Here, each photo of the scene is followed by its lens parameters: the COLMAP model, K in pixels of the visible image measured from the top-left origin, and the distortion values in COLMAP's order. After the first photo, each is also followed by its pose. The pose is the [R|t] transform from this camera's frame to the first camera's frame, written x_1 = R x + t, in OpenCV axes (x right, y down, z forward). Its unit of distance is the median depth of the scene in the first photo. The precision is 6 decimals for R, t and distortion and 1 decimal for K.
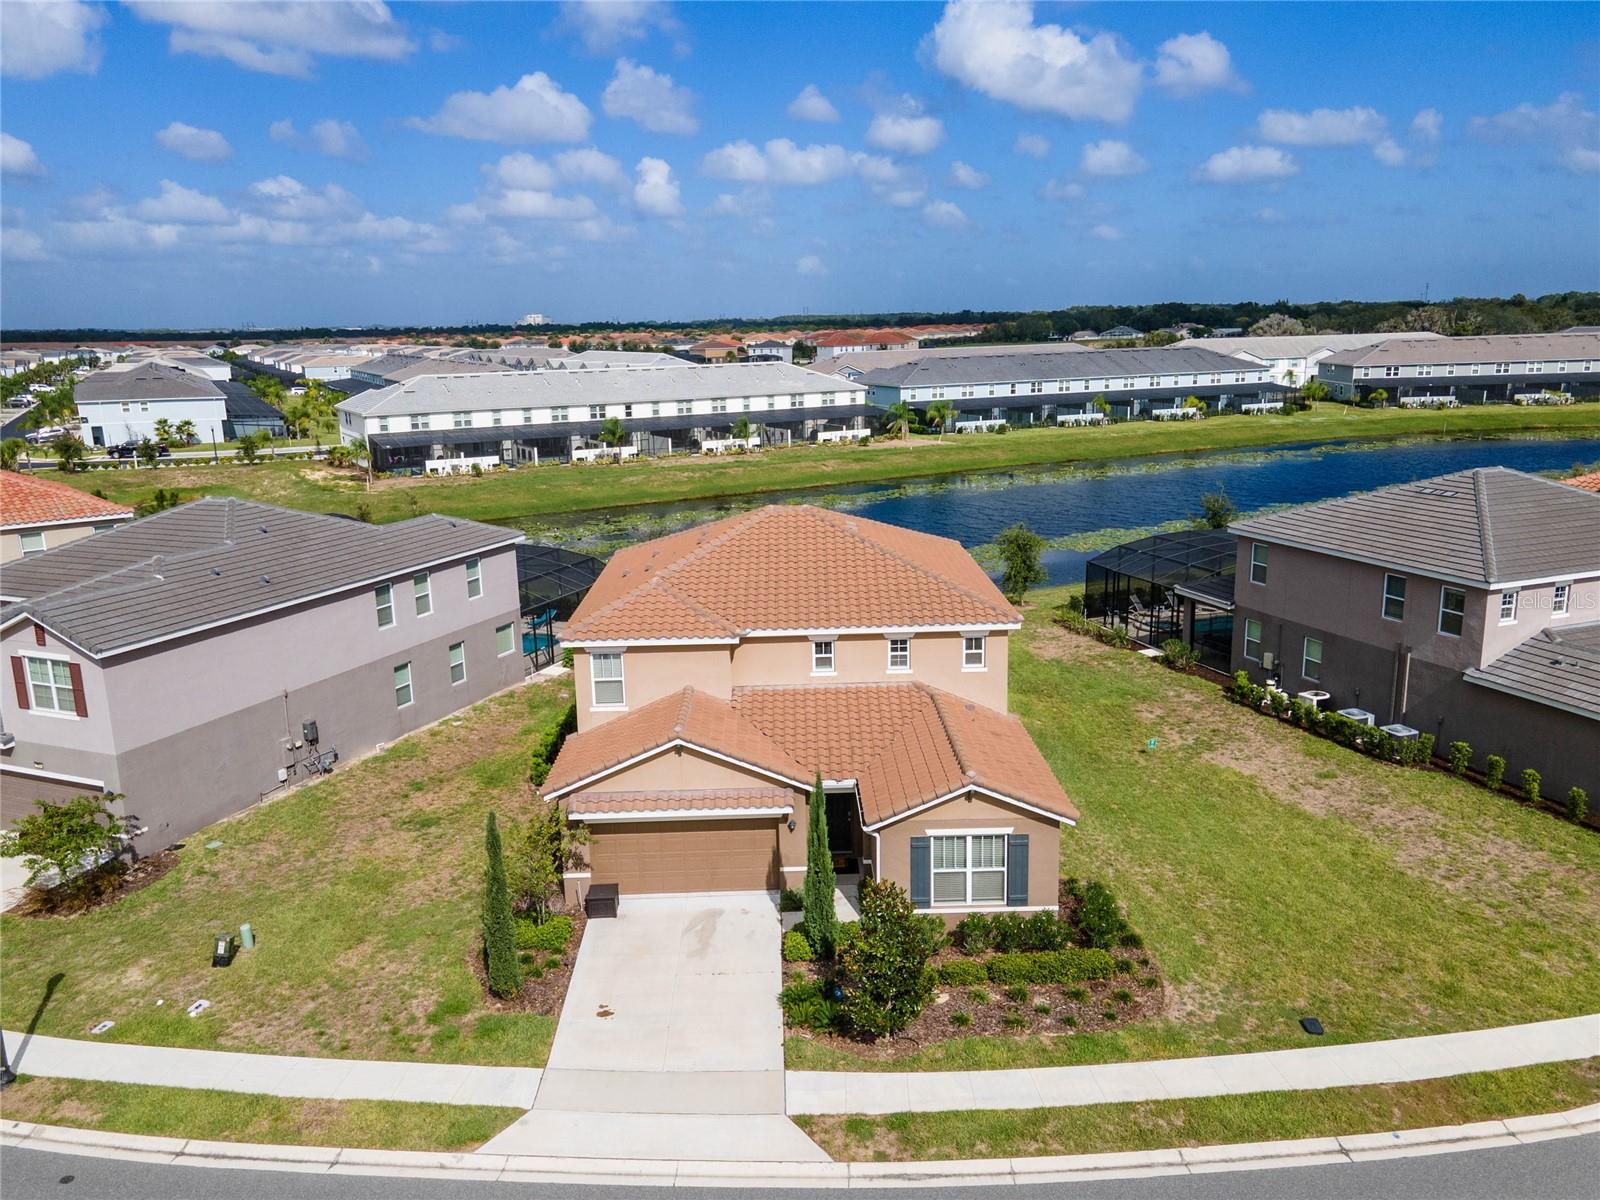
lens RADIAL K [[1204.4, 0, 800.0], [0, 1204.4, 600.0], [0, 0, 1]] dist [0.039646, 0.003282]
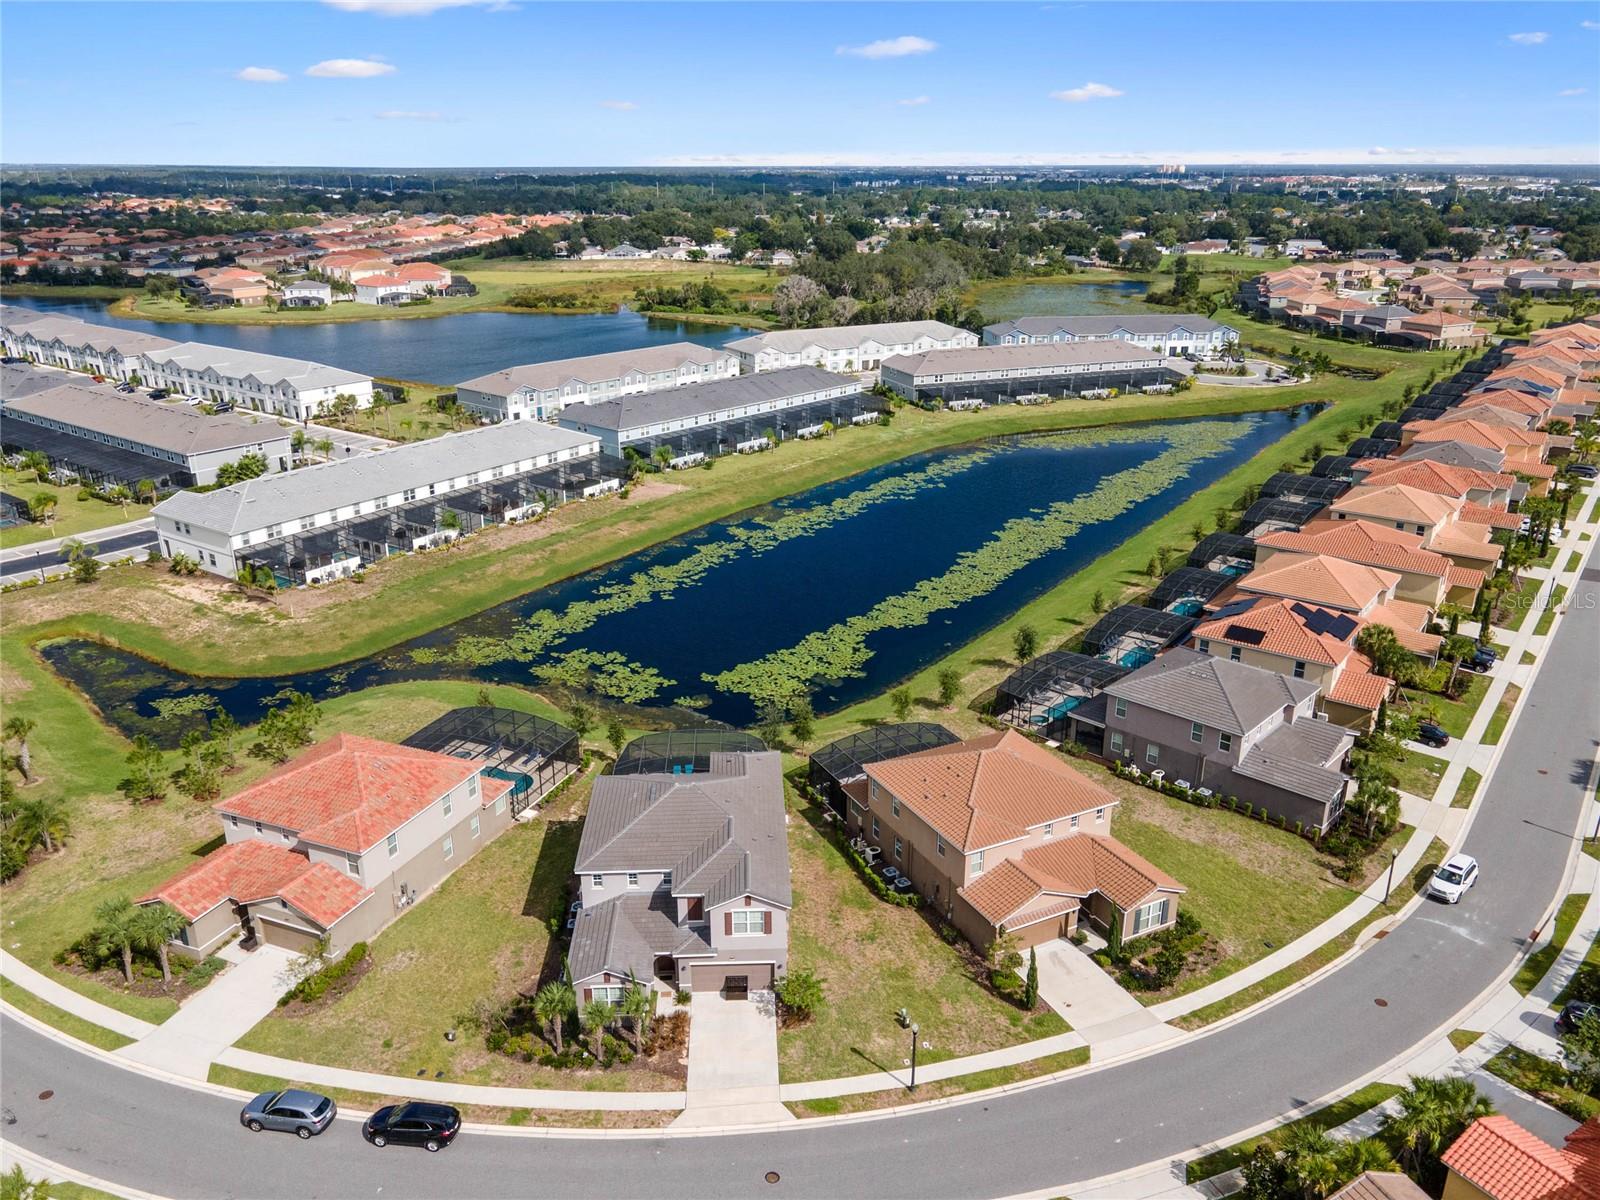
lens RADIAL K [[1169.8, 0, 808.0], [0, 1169.8, 647.3], [0, 0, 1]] dist [0.008947, 0.005740]
pose [[0.897572, -0.142369, 0.417247, -1.189810], [0.076409, 0.982336, 0.170814, -0.664897], [-0.434196, -0.121437, 0.892596, -0.693127]]
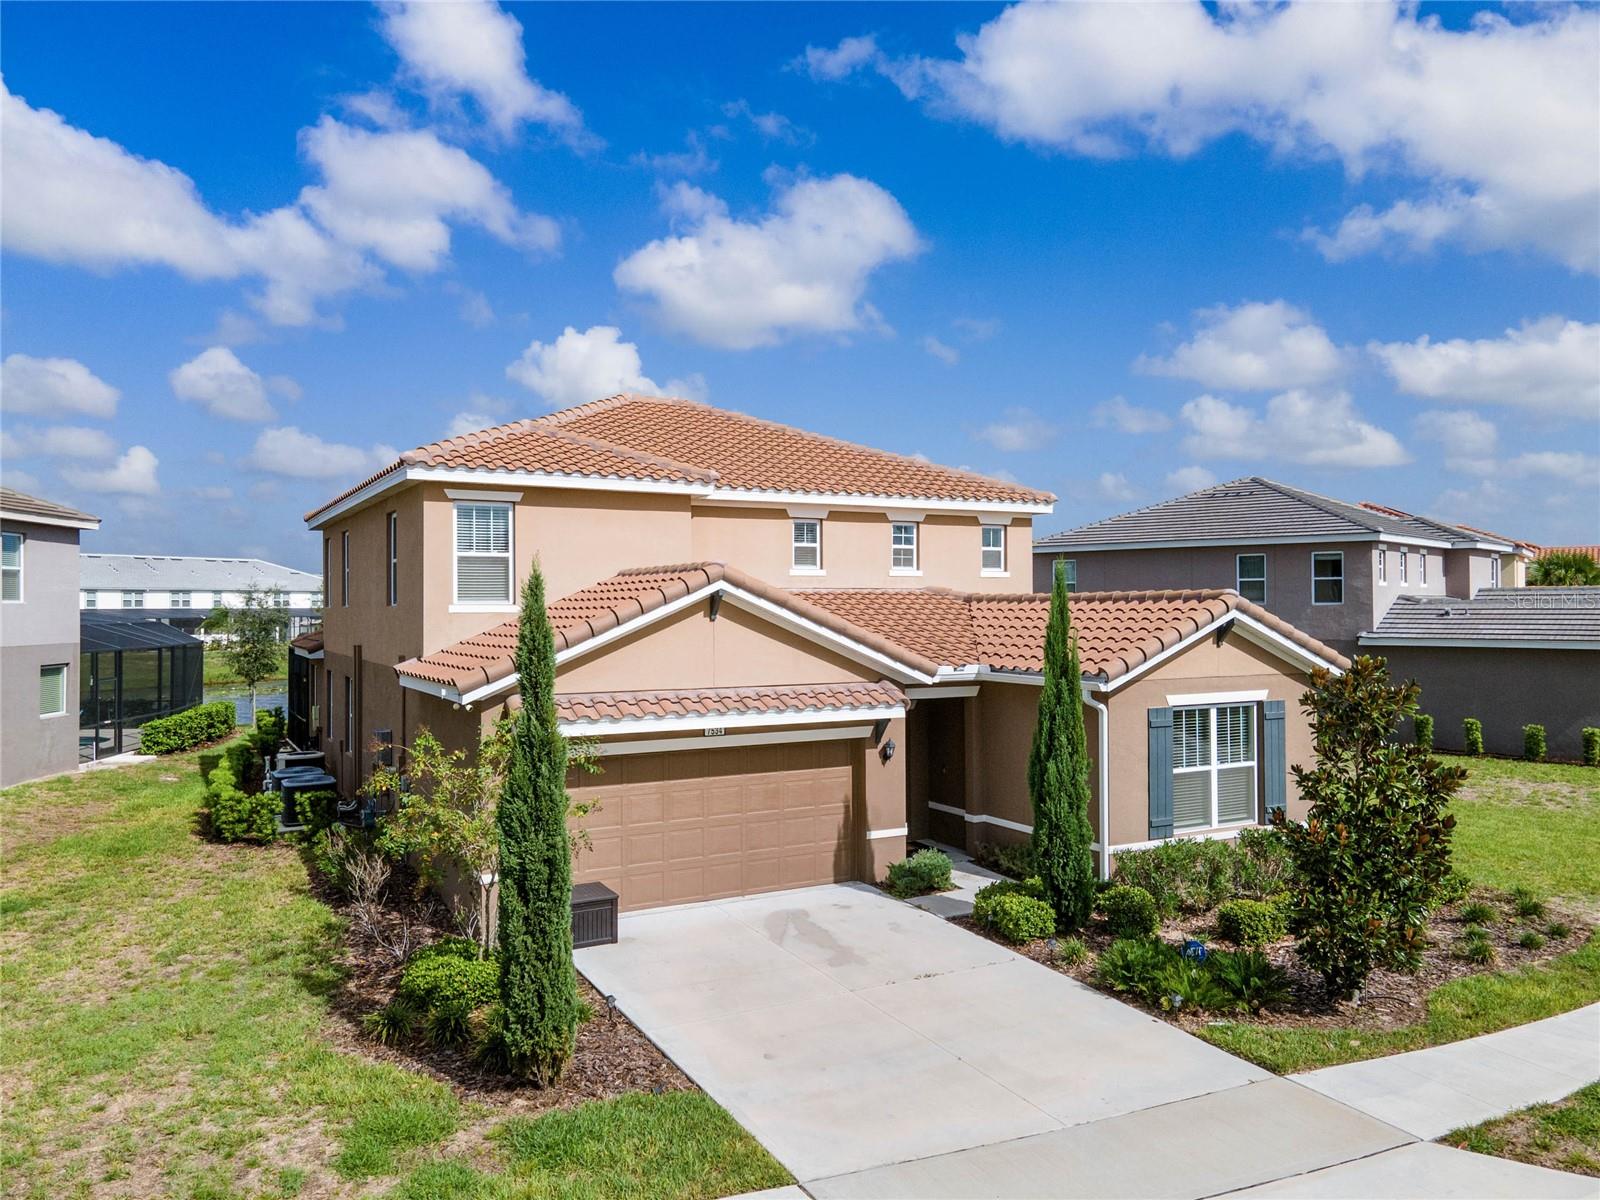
lens RADIAL K [[1172.0, 0, 800.0], [0, 1172.0, 600.0], [0, 0, 1]] dist [0.039586, 0.006802]
pose [[0.887884, 0.019975, 0.459634, -0.255702], [0.088310, 0.973080, -0.212879, 0.196999], [-0.451512, 0.229602, 0.862218, 0.441317]]
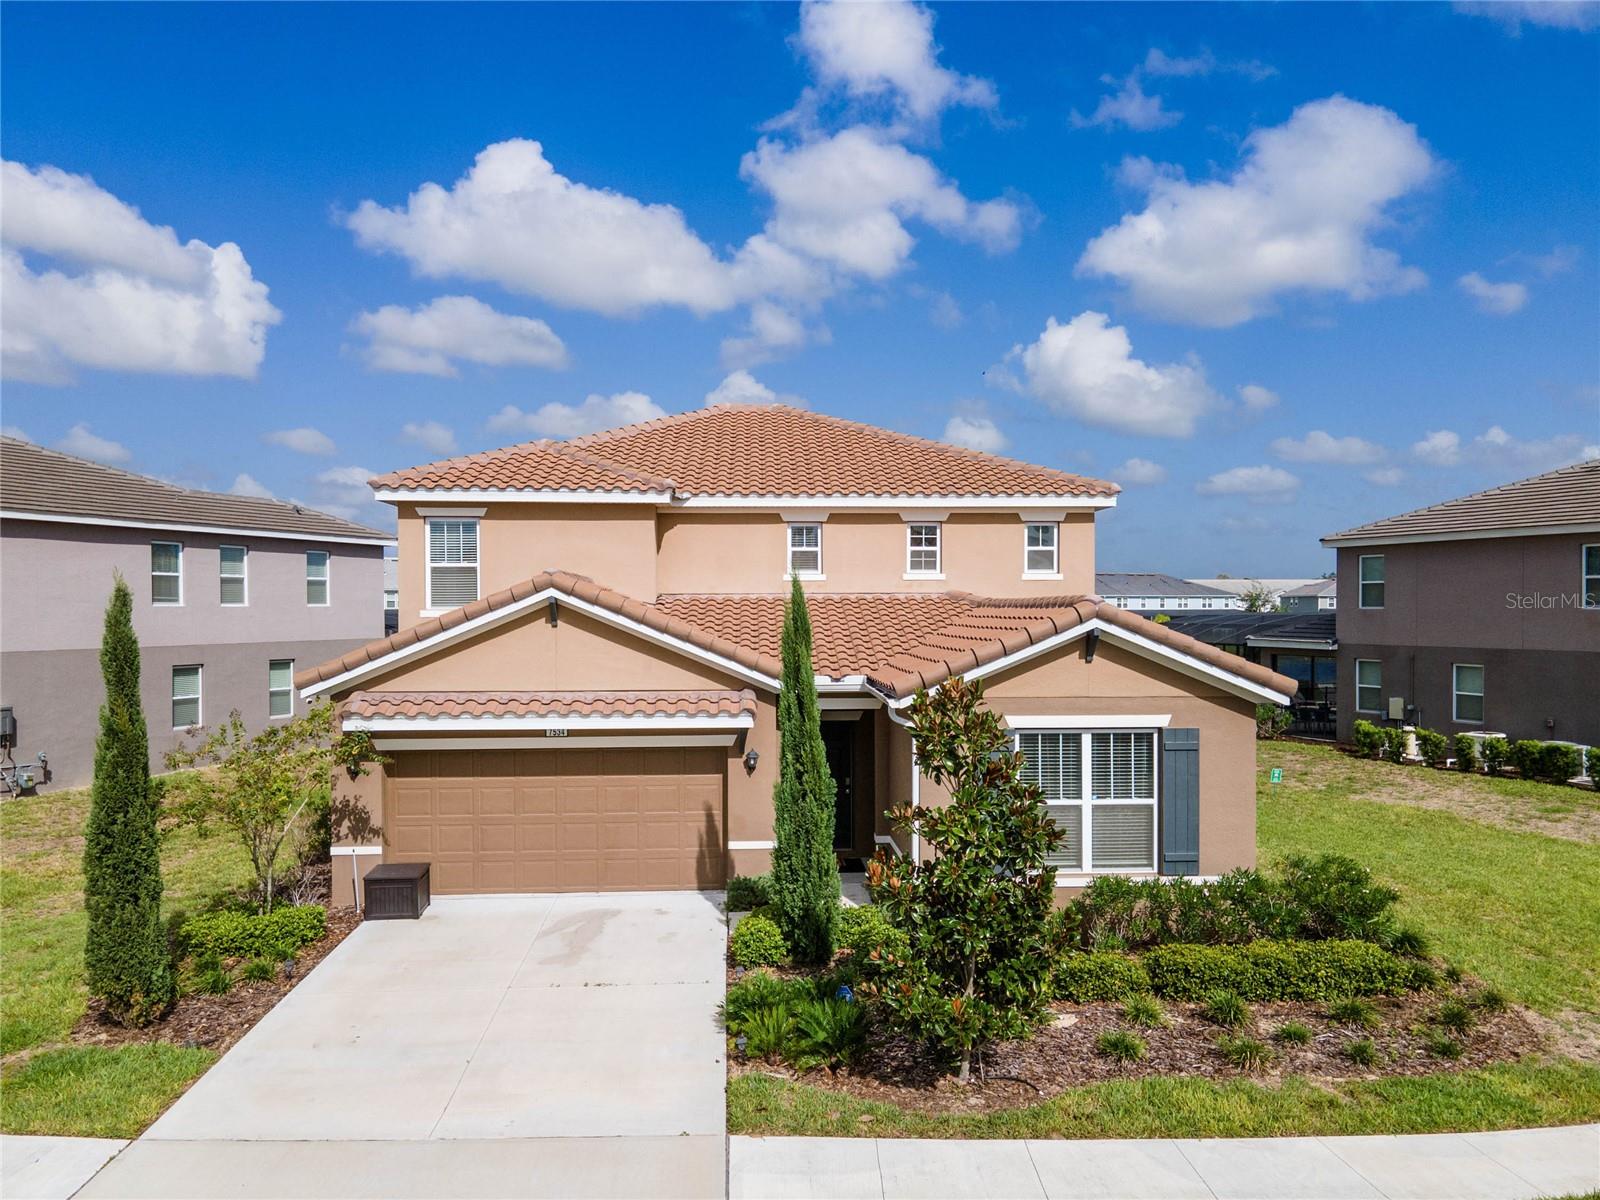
lens RADIAL K [[1175.9, 0, 796.8], [0, 1175.9, 624.6], [0, 0, 1]] dist [0.038657, 0.008927]
pose [[0.999338, 0.018383, 0.031389, -0.003228], [-0.011384, 0.977615, -0.210096, 0.203261], [-0.034549, 0.209599, 0.977177, 0.382463]]
